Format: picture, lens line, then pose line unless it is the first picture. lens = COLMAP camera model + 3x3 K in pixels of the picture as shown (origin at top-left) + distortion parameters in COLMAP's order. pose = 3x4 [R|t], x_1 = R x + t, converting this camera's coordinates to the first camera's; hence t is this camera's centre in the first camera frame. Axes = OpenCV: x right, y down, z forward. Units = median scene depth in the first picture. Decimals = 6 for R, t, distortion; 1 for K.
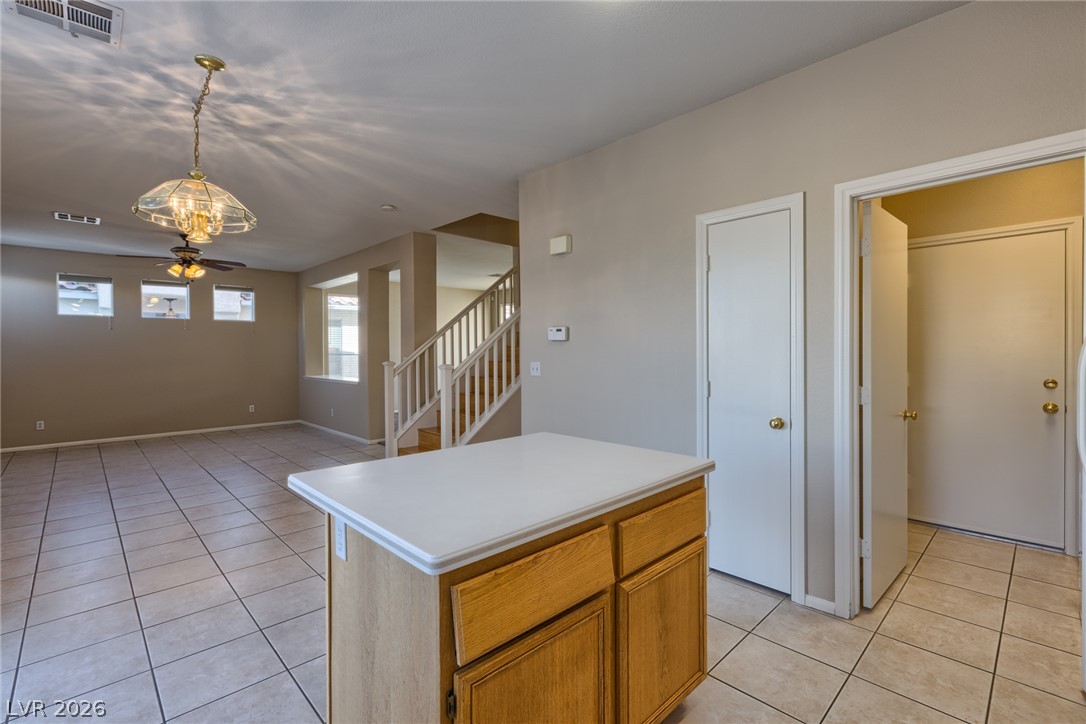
lens RADIAL K [[487.2, 0, 544.3], [0, 487.2, 353.7], [0, 0, 1]] dist [-0.001339, -0.000692]
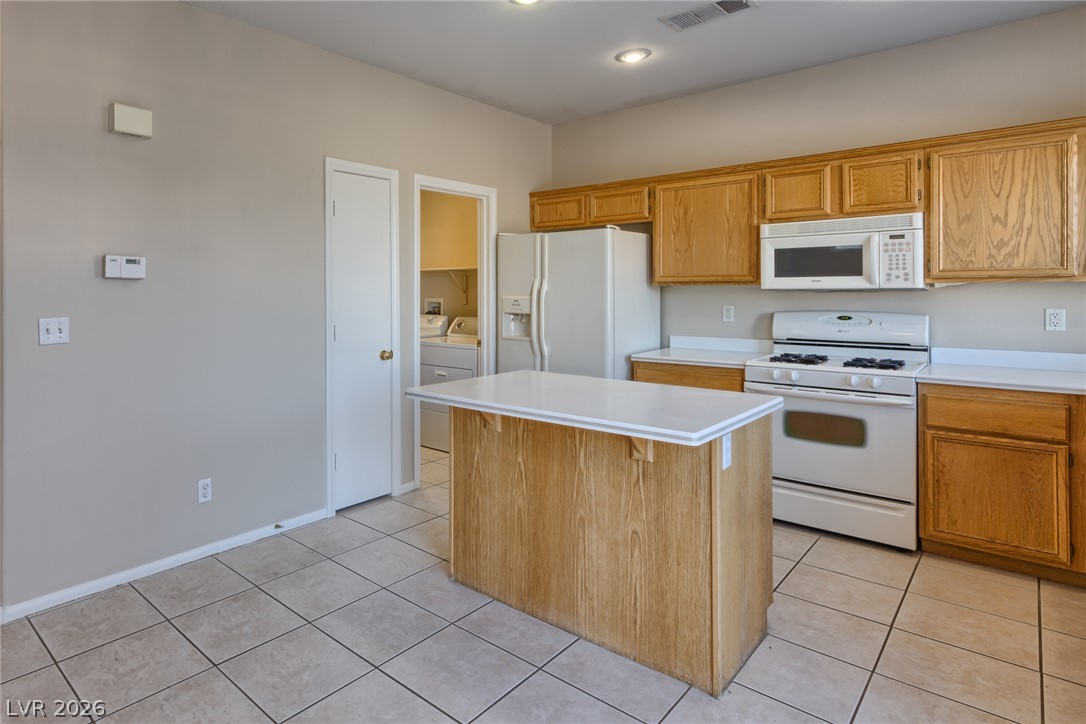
lens RADIAL K [[606.1, 0, 399.4], [0, 606.1, 292.2], [0, 0, 1]] dist [-0.000052, -0.000486]
pose [[0.003657, 0.004636, 0.999983, -0.446651], [0.011567, 0.999922, -0.004678, -0.001970], [-0.999926, 0.011584, 0.003603, 0.419677]]
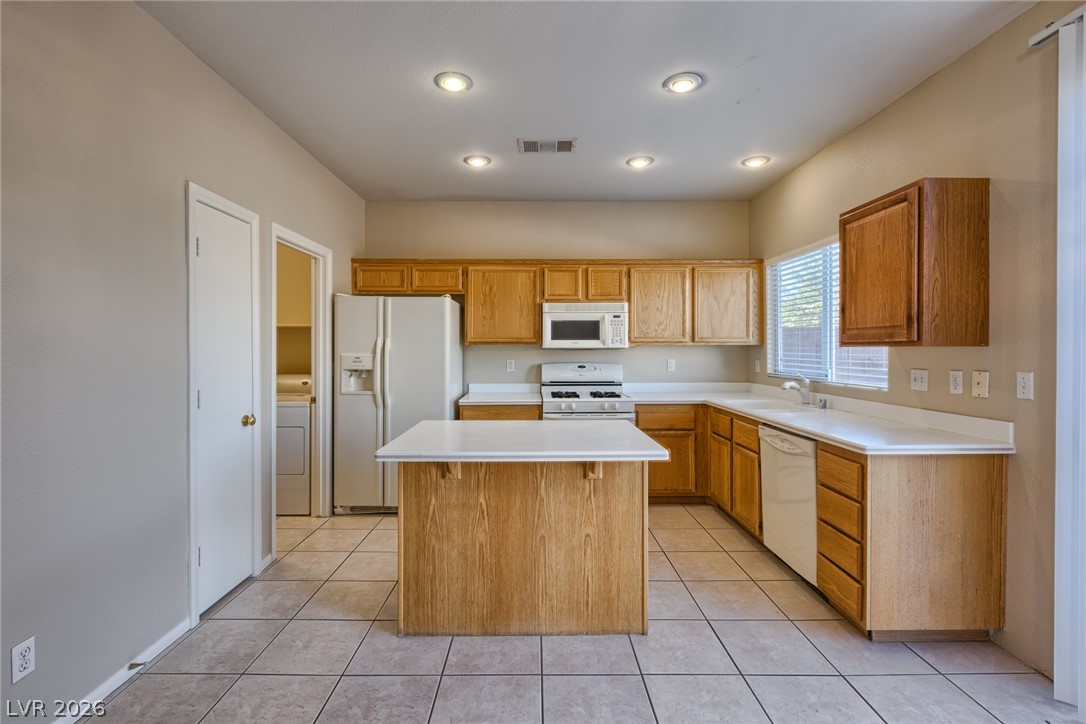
lens RADIAL K [[493.9, 0, 533.4], [0, 493.9, 351.3], [0, 0, 1]] dist [-0.000719, 0.000427]
pose [[-0.717876, 0.001909, 0.696169, -0.317675], [0.009819, 0.999925, 0.007383, -0.004523], [-0.696102, 0.012136, -0.717840, 0.586629]]
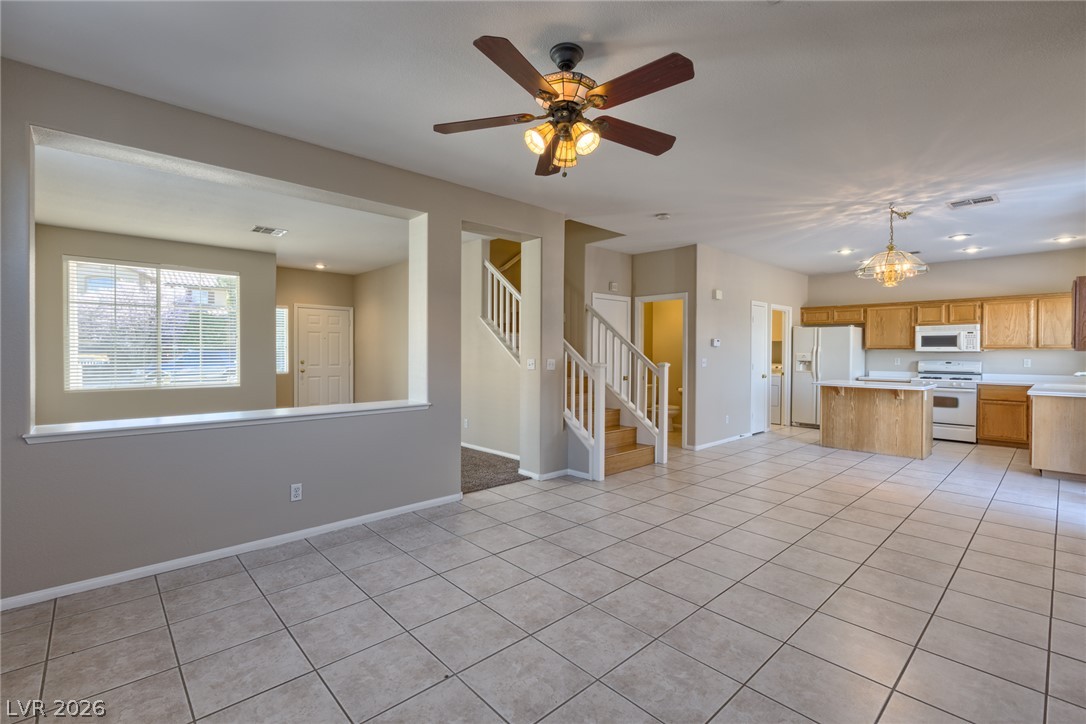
lens RADIAL K [[482.4, 0, 536.4], [0, 482.4, 355.7], [0, 0, 1]] dist [-0.009018, 0.000910]
pose [[0.031294, -0.004171, 0.999502, -1.130419], [0.003595, 0.999985, 0.004060, -0.000930], [-0.999504, 0.003466, 0.031308, 1.019775]]
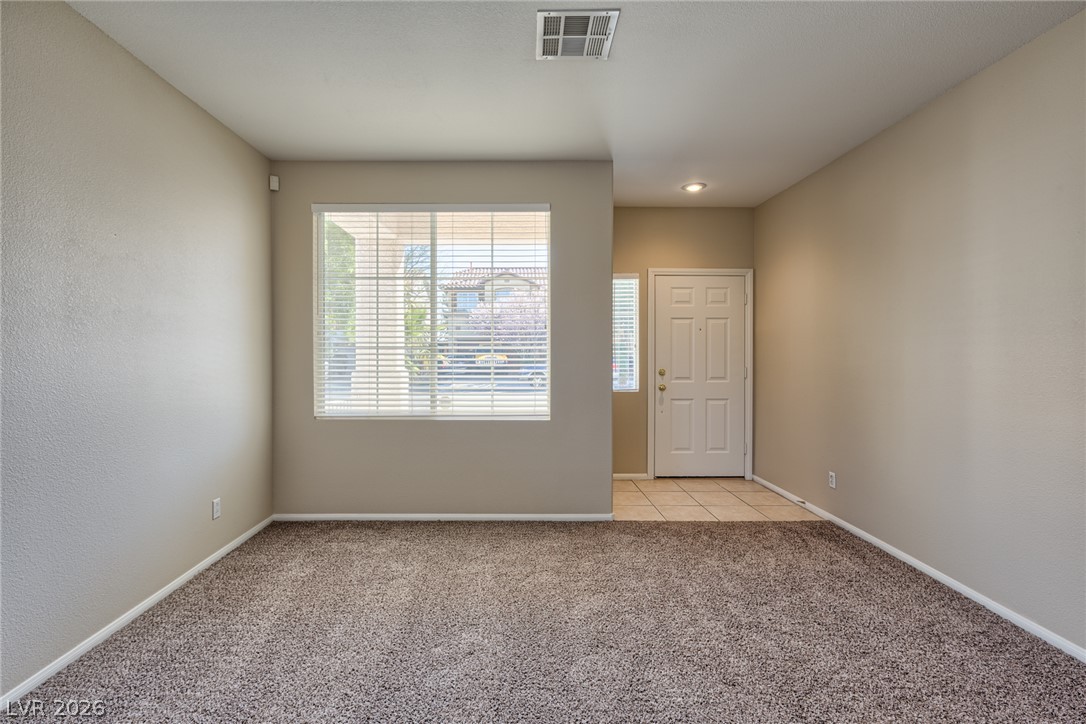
lens RADIAL K [[497.8, 0, 517.8], [0, 497.8, 357.1], [0, 0, 1]] dist [-0.005163, 0.000127]
pose [[0.702117, -0.005362, 0.712042, -0.446390], [0.004340, 0.999985, 0.003251, -0.009684], [-0.712049, 0.000807, 0.702130, 1.363674]]
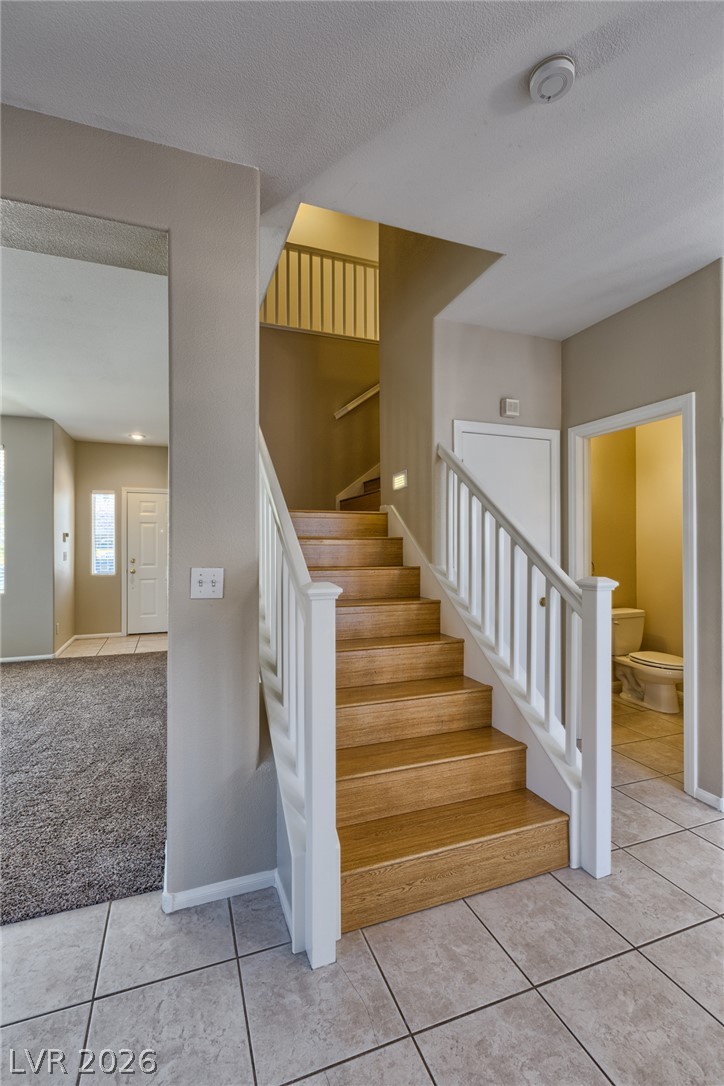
lens RADIAL K [[487.8, 0, 358.4], [0, 487.8, 535.6], [0, 0, 1]] dist [0.003523, 0.000396]
pose [[0.404192, 0.019809, 0.914460, -0.533871], [0.009507, 0.999620, -0.025856, -0.004286], [-0.914625, 0.019144, 0.403850, 0.807201]]
